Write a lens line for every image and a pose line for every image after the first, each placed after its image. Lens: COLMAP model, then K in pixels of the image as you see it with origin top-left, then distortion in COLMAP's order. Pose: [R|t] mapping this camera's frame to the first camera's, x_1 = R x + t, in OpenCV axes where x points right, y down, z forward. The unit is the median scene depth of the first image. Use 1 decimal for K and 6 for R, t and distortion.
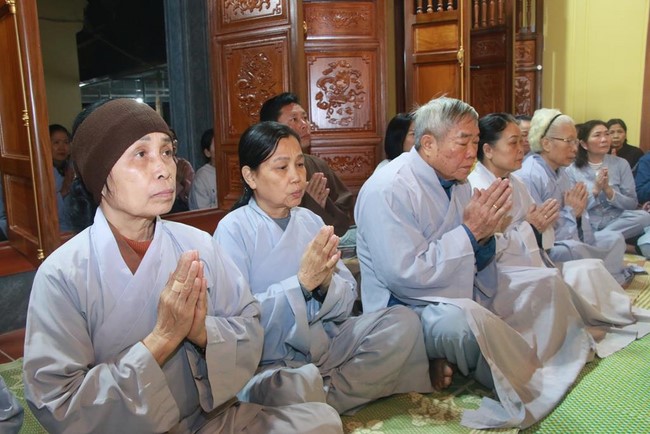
lens RADIAL K [[608.4, 0, 325.0], [0, 608.4, 217.0], [0, 0, 1]] dist [-0.009441, -0.003699]
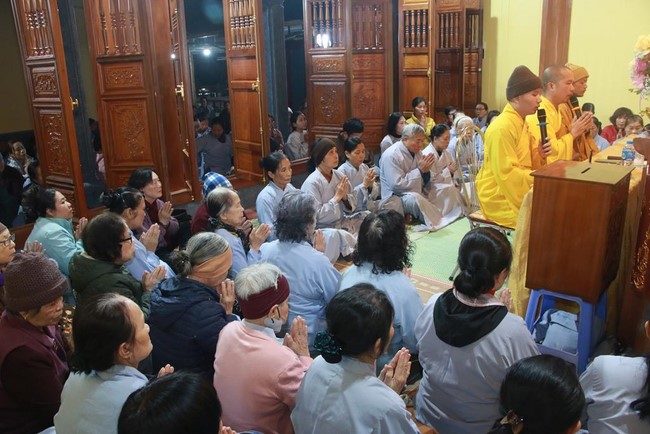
lens RADIAL K [[528.7, 0, 325.0], [0, 528.7, 217.0], [0, 0, 1]] dist [-0.184901, 0.161734]
pose [[0.999927, -0.000001, -0.012107, -0.156104], [0.001478, 0.992527, 0.122016, -0.054122], [0.012017, -0.122025, 0.992454, -1.316868]]
